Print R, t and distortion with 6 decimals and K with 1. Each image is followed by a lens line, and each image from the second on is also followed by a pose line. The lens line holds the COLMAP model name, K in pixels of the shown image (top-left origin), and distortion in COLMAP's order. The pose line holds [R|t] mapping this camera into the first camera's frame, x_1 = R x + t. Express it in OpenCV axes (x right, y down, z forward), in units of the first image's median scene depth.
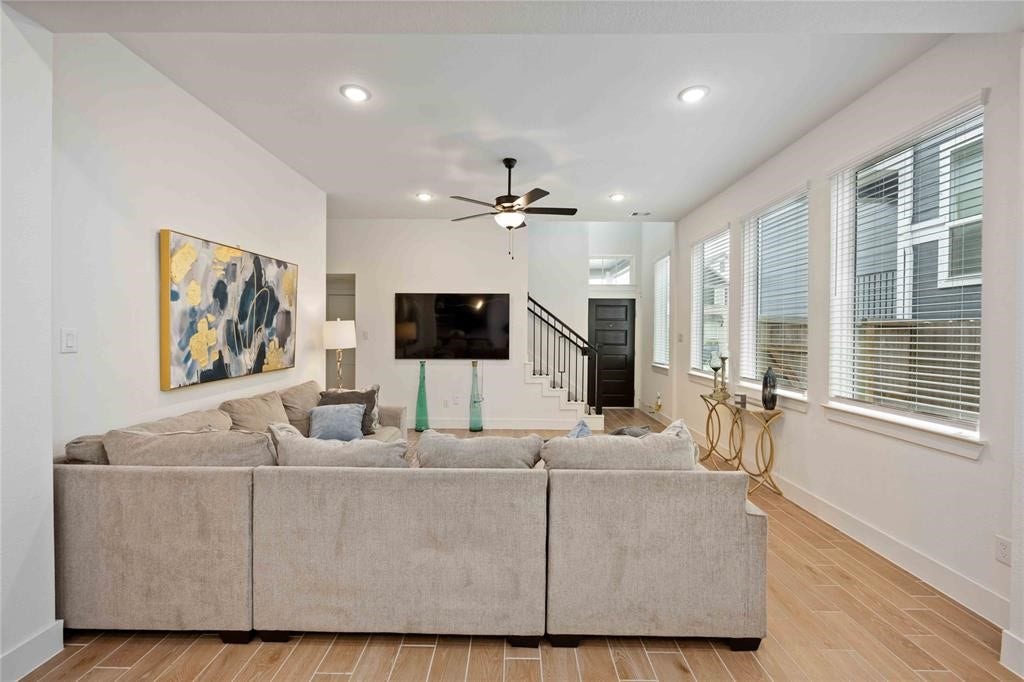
lens RADIAL K [[407.0, 0, 517.4], [0, 407.0, 335.7], [0, 0, 1]] dist [-0.001454, -0.000154]
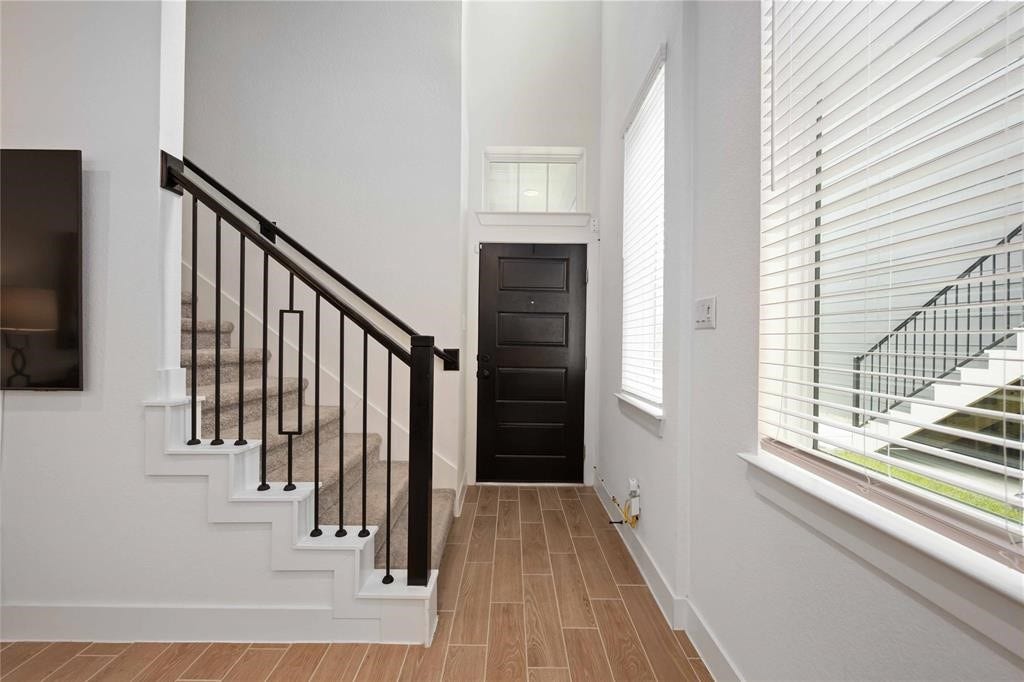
lens RADIAL K [[407.0, 0, 505.2], [0, 407.0, 337.6], [0, 0, 1]] dist [-0.001454, -0.000154]
pose [[0.999991, 0.004304, 0.000642, 0.231835], [-0.004299, 0.999964, -0.007310, 0.020499], [-0.000674, 0.007307, 0.999973, 0.636949]]
